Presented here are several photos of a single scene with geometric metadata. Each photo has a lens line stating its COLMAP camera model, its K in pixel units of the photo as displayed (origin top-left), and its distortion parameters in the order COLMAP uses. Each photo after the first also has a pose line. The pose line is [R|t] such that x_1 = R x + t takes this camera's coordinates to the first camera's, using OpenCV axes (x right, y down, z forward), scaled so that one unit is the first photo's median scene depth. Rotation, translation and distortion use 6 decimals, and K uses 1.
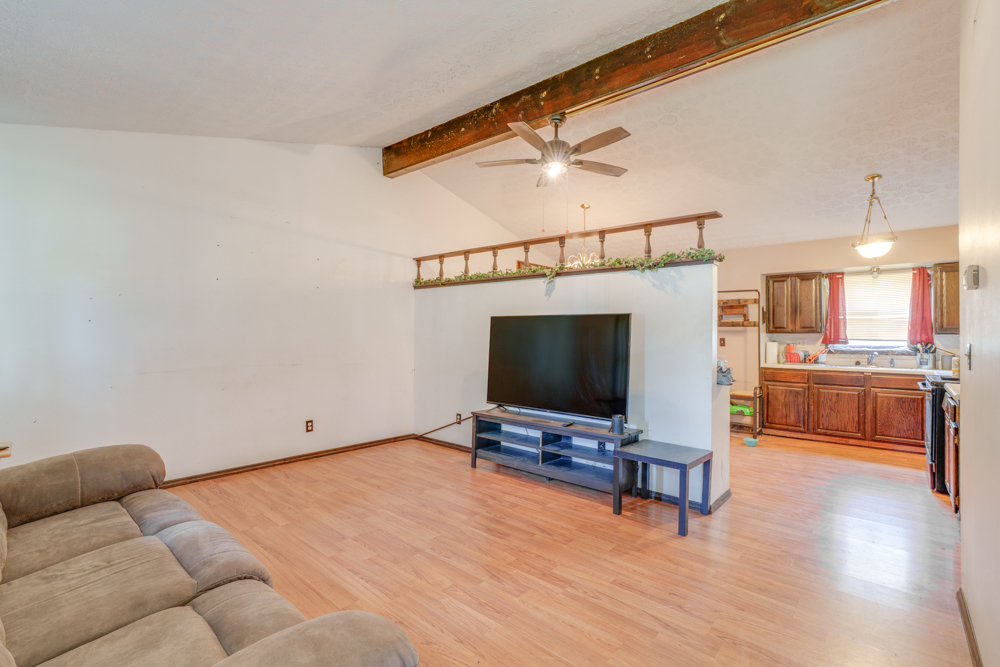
lens RADIAL K [[452.2, 0, 498.0], [0, 452.2, 330.7], [0, 0, 1]] dist [-0.009784, 0.004011]
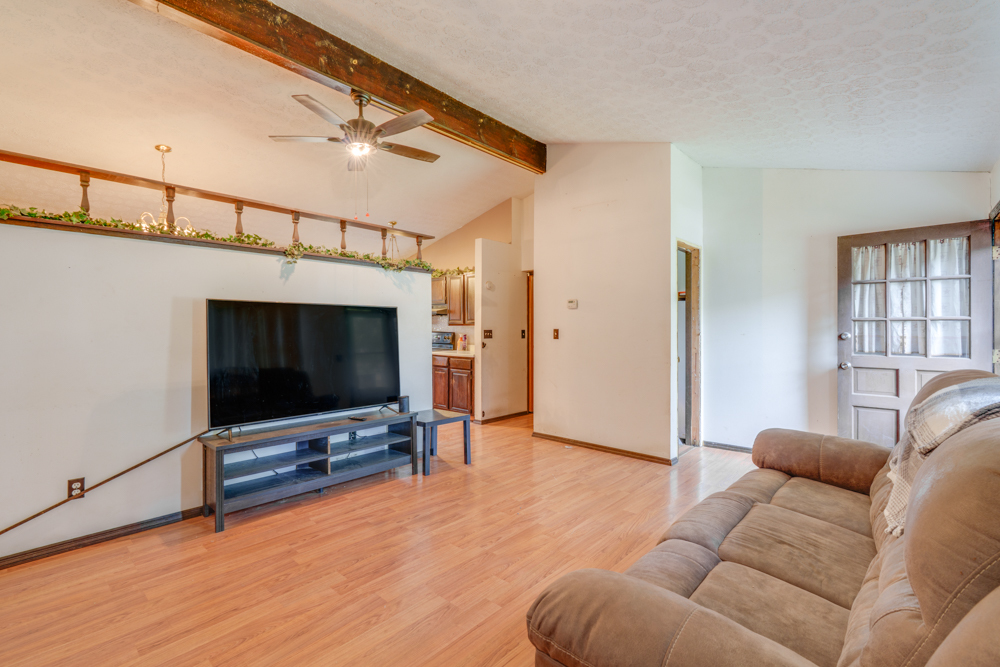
lens RADIAL K [[452.2, 0, 498.8], [0, 452.2, 328.6], [0, 0, 1]] dist [-0.009784, 0.004011]
pose [[0.013584, -0.014877, 0.999797, -0.817299], [-0.010332, 0.999834, 0.015018, -0.003530], [-0.999854, -0.010534, 0.013428, 0.698699]]
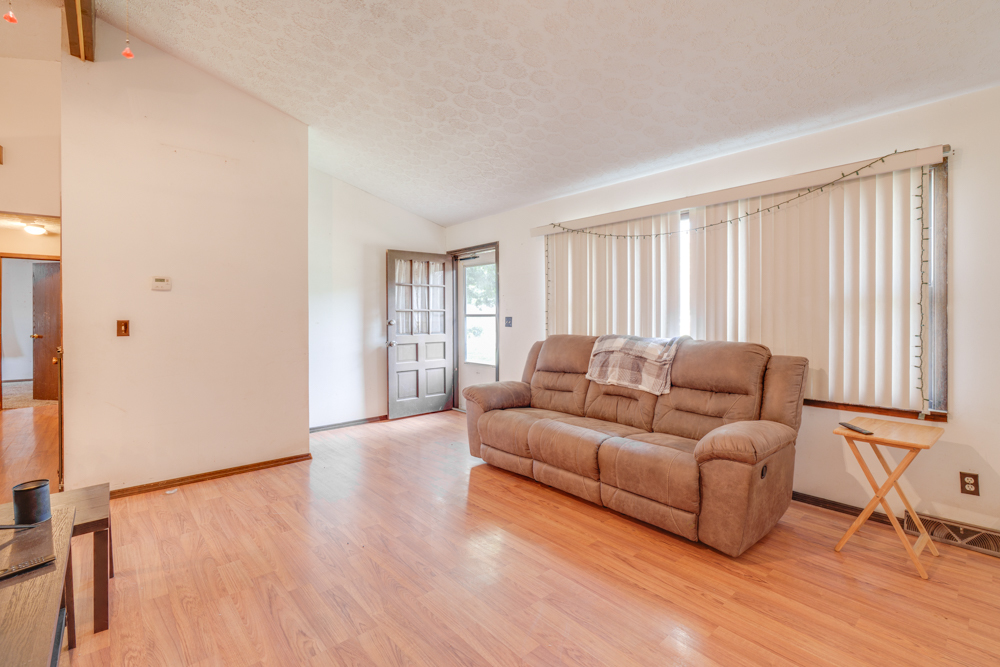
lens RADIAL K [[452.2, 0, 500.4], [0, 452.2, 316.9], [0, 0, 1]] dist [-0.009784, 0.004011]
pose [[-0.992683, -0.008073, 0.120479, -0.266421], [-0.008634, 0.999954, -0.004134, 0.007157], [-0.120440, -0.005144, -0.992707, 1.324447]]
